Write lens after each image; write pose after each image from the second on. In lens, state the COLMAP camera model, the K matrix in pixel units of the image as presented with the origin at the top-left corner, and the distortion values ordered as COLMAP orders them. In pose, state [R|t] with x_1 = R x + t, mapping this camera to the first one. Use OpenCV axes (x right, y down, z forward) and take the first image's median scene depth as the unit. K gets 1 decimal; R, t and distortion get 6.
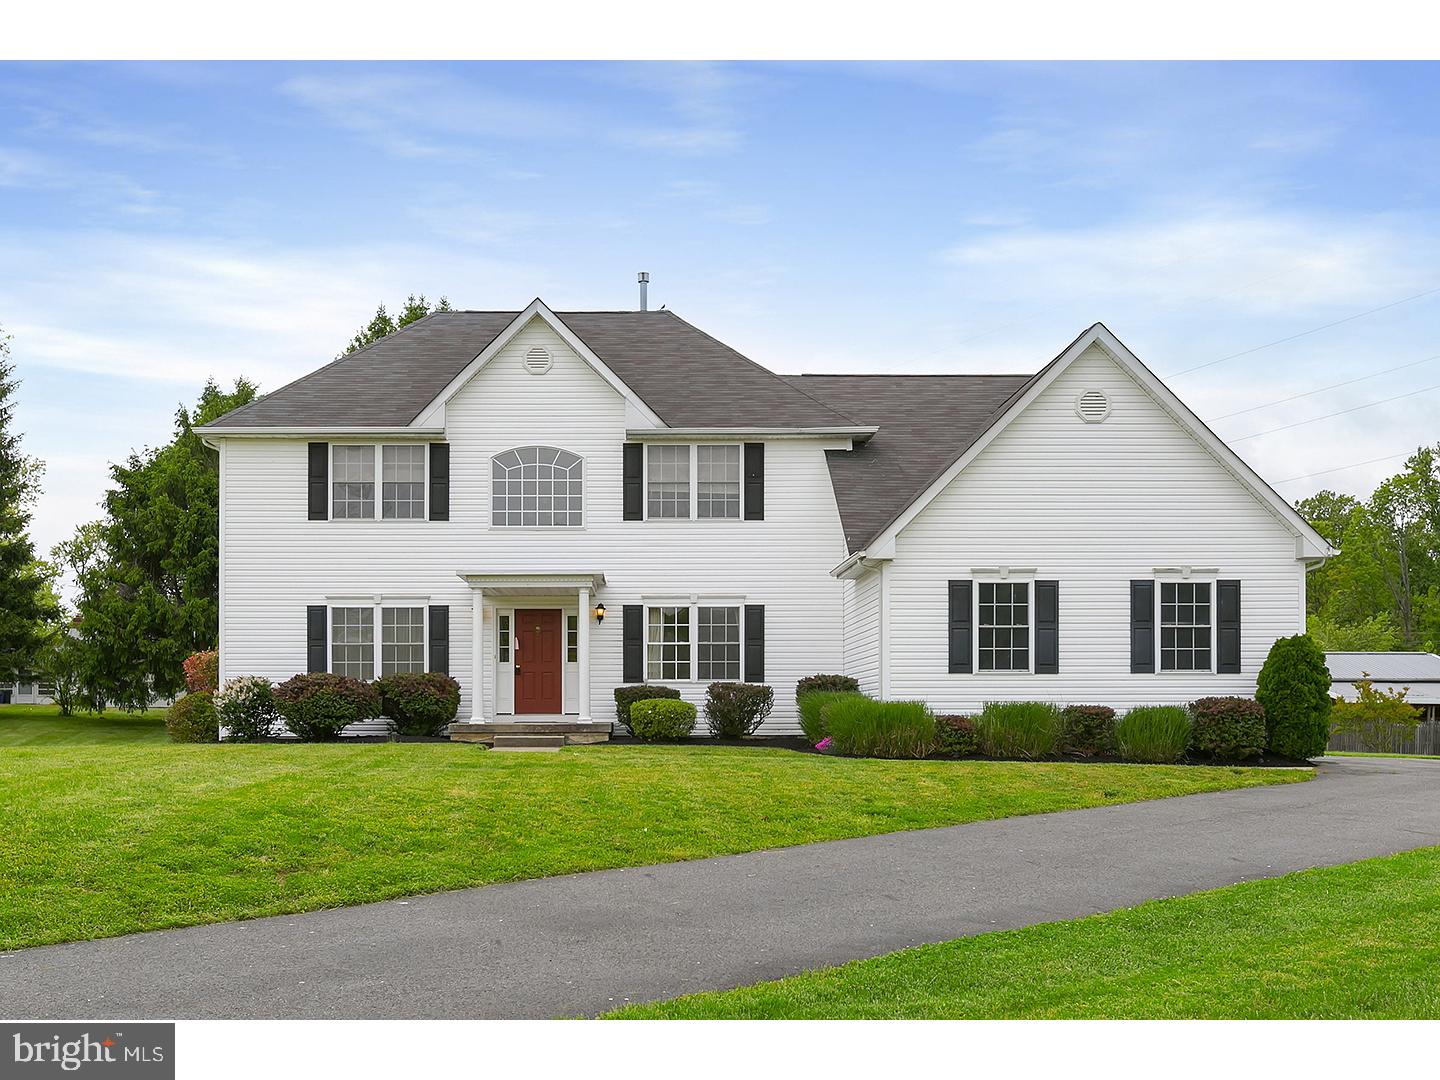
lens RADIAL K [[1284.1, 0, 718.0], [0, 1284.1, 535.4], [0, 0, 1]] dist [-0.002504, 0.002064]
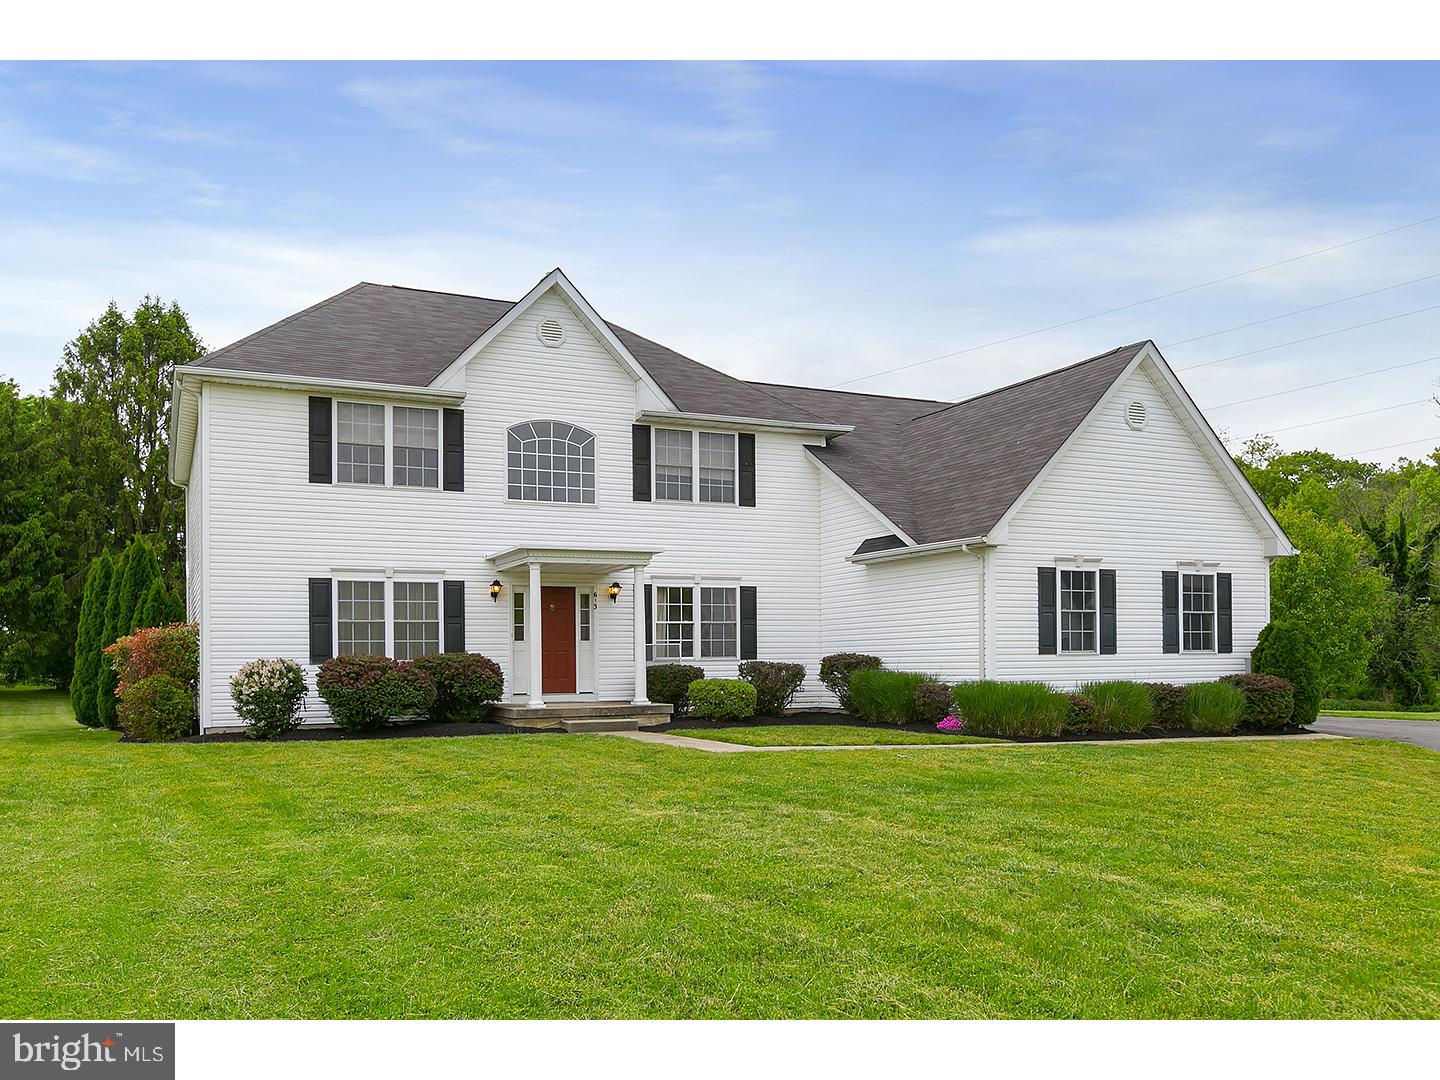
lens RADIAL K [[981.1, 0, 722.0], [0, 981.1, 548.6], [0, 0, 1]] dist [0.006418, -0.001502]
pose [[0.941960, 0.031699, 0.334226, -0.273924], [-0.036451, 0.999304, 0.007954, 0.018222], [-0.333741, -0.019676, 0.942460, 0.256202]]
